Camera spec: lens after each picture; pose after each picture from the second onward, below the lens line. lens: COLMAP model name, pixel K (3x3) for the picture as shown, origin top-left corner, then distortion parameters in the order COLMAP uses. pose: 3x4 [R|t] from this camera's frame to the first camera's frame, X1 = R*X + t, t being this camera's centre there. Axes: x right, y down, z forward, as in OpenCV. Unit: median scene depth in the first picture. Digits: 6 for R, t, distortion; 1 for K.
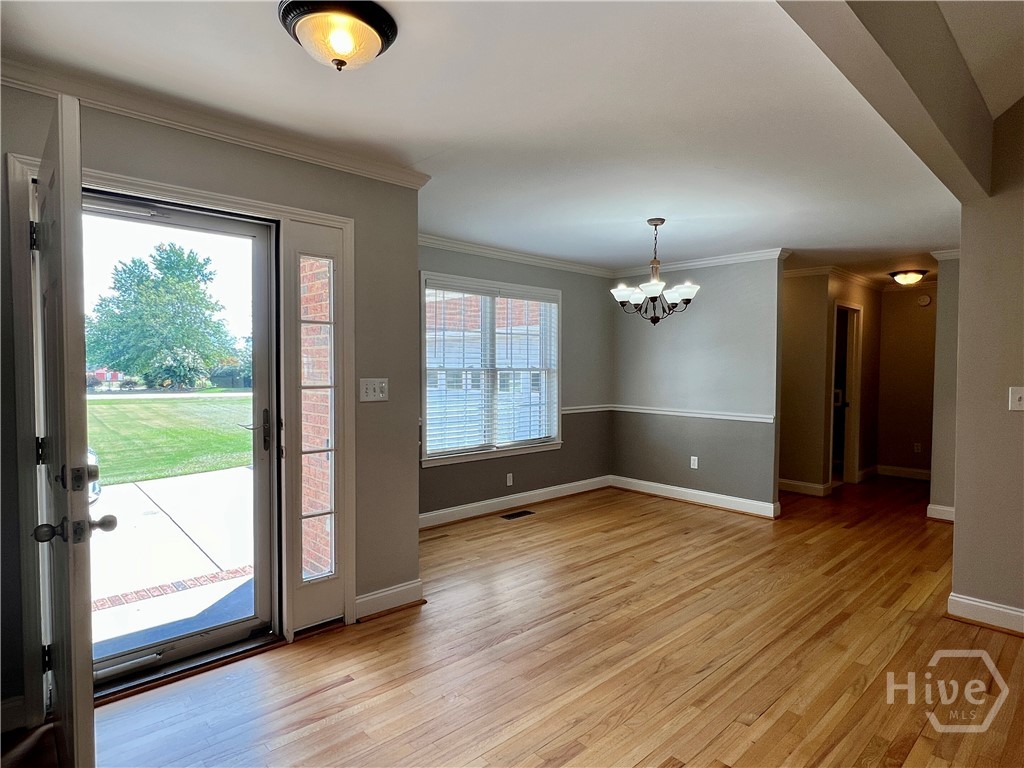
lens RADIAL K [[577.5, 0, 506.9], [0, 577.5, 384.5], [0, 0, 1]] dist [-0.006146, -0.001453]
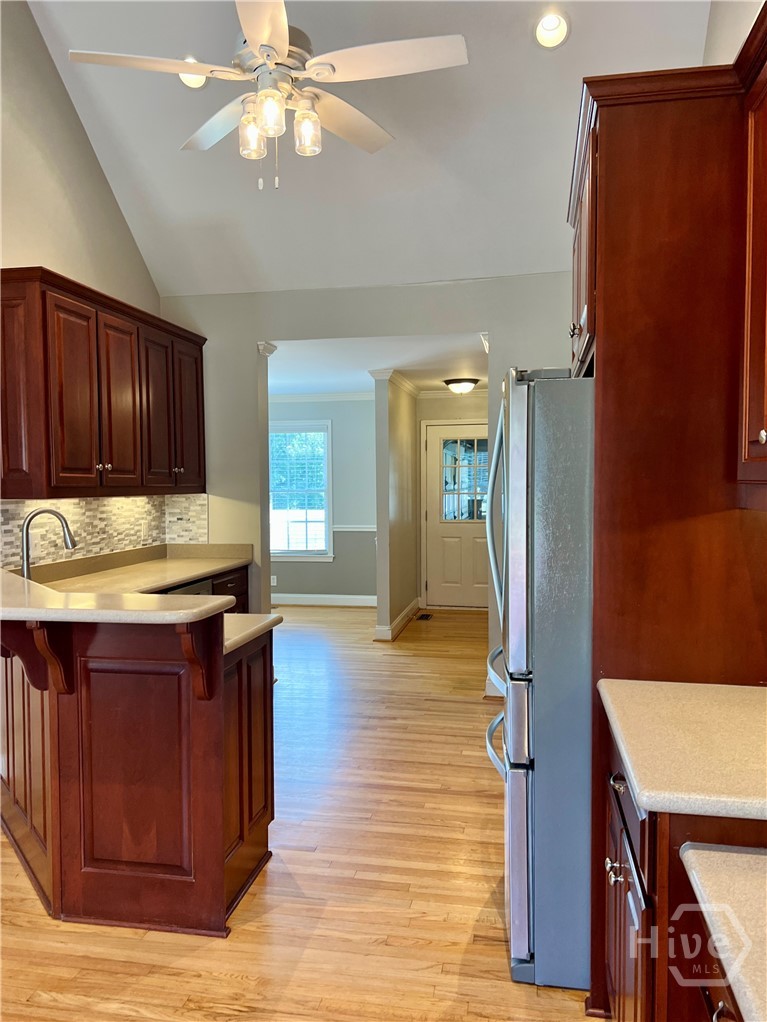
lens RADIAL K [[803.1, 0, 380.4], [0, 803.1, 520.4], [0, 0, 1]] dist [-0.005238, 0.000326]
pose [[0.593954, 0.032990, -0.803822, 1.613438], [-0.021820, 0.999452, 0.024897, -0.011291], [0.804203, 0.002752, 0.594348, 0.171850]]
